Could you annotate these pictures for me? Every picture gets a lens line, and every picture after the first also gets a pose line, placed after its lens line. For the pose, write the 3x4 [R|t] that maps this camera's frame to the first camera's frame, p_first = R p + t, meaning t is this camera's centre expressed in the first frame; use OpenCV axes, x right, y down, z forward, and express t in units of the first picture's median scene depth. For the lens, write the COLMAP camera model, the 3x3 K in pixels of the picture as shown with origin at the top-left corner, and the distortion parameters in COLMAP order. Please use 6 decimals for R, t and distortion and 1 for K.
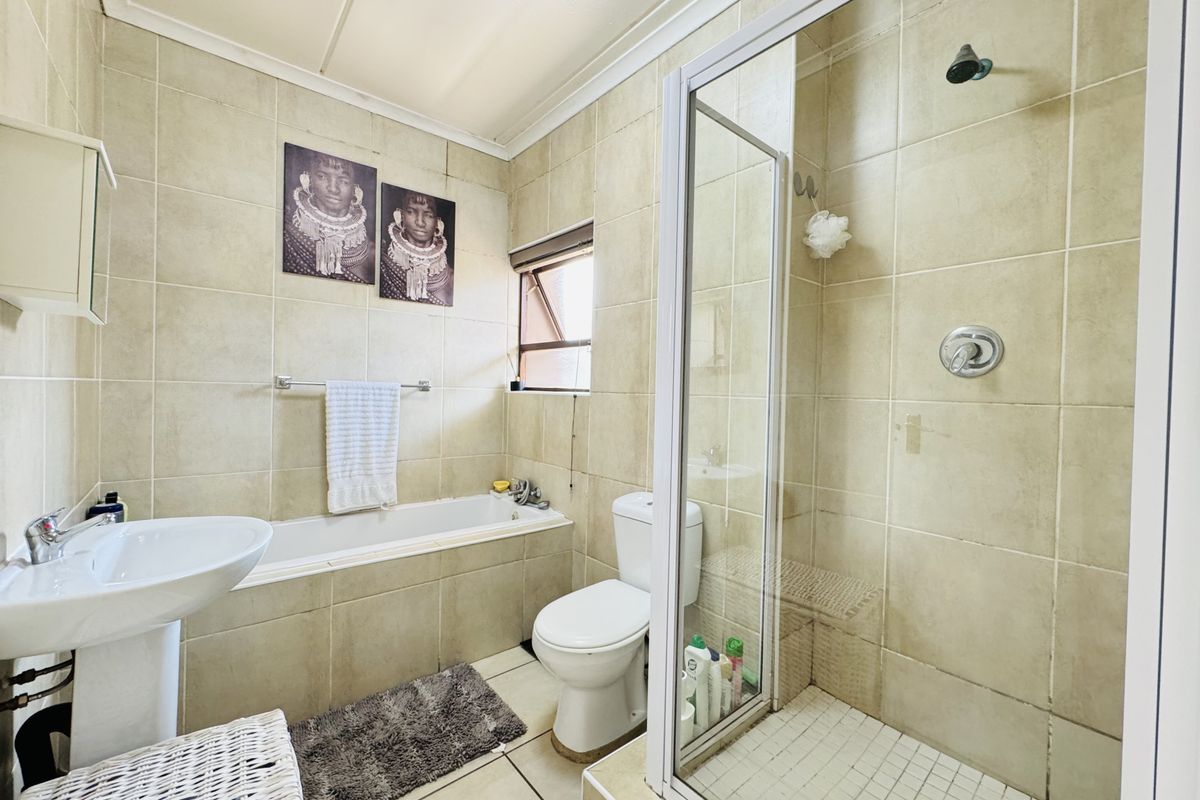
lens RADIAL K [[479.4, 0, 601.9], [0, 479.4, 399.1], [0, 0, 1]] dist [0.000178, -0.000399]
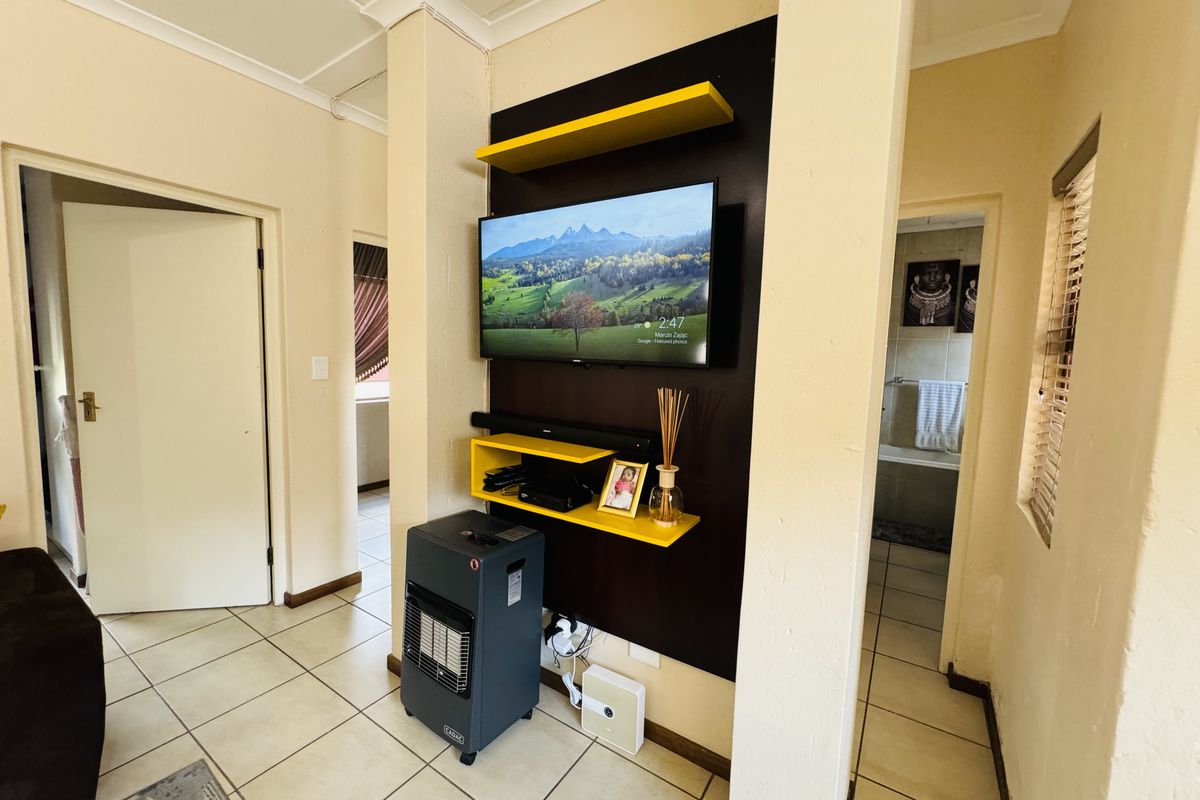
lens RADIAL K [[479.4, 0, 600.1], [0, 479.4, 398.4], [0, 0, 1]] dist [0.000178, -0.000399]
pose [[0.273653, 0.080948, -0.958416, 0.910372], [-0.034944, 0.996631, 0.074198, -0.059918], [0.961194, 0.013187, 0.275560, -0.758455]]
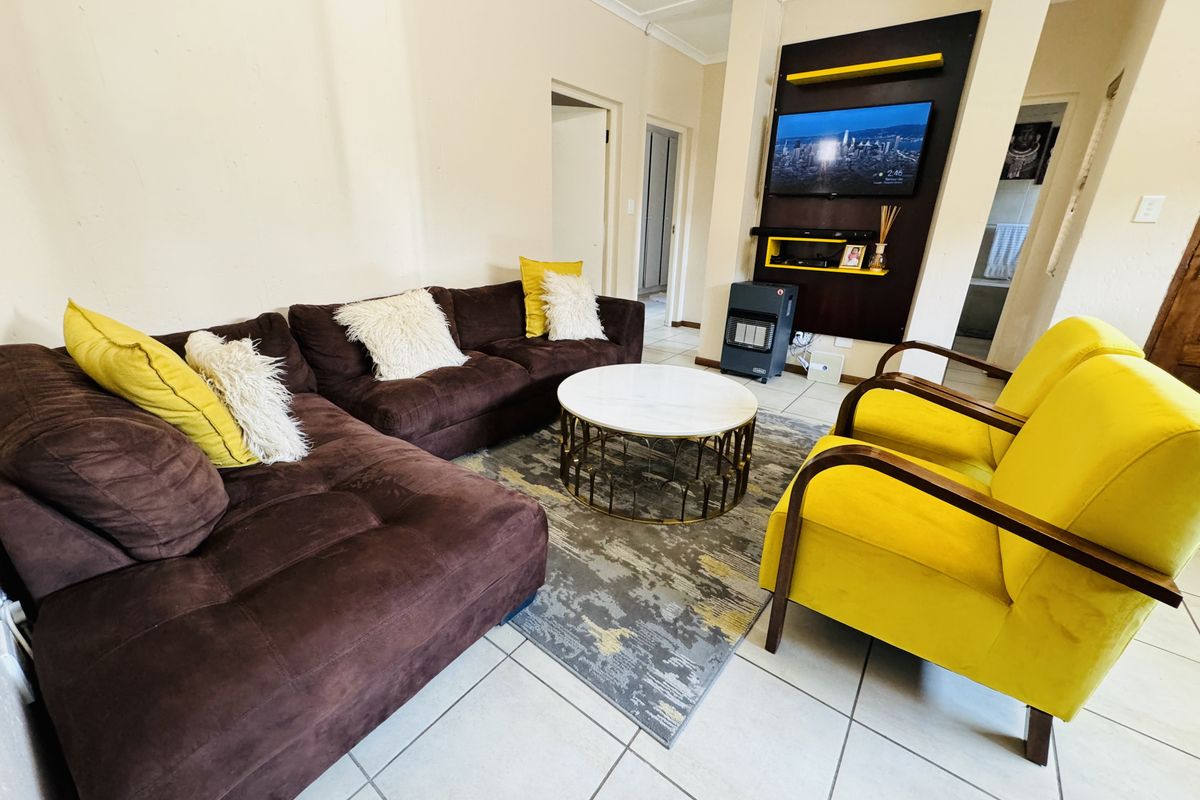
lens RADIAL K [[479.4, 0, 600.6], [0, 479.4, 397.7], [0, 0, 1]] dist [0.000178, -0.000399]
pose [[0.211016, 0.329521, -0.920265, 1.581771], [-0.032669, 0.943316, 0.330284, 0.059390], [0.976936, -0.039631, 0.209820, -1.588655]]
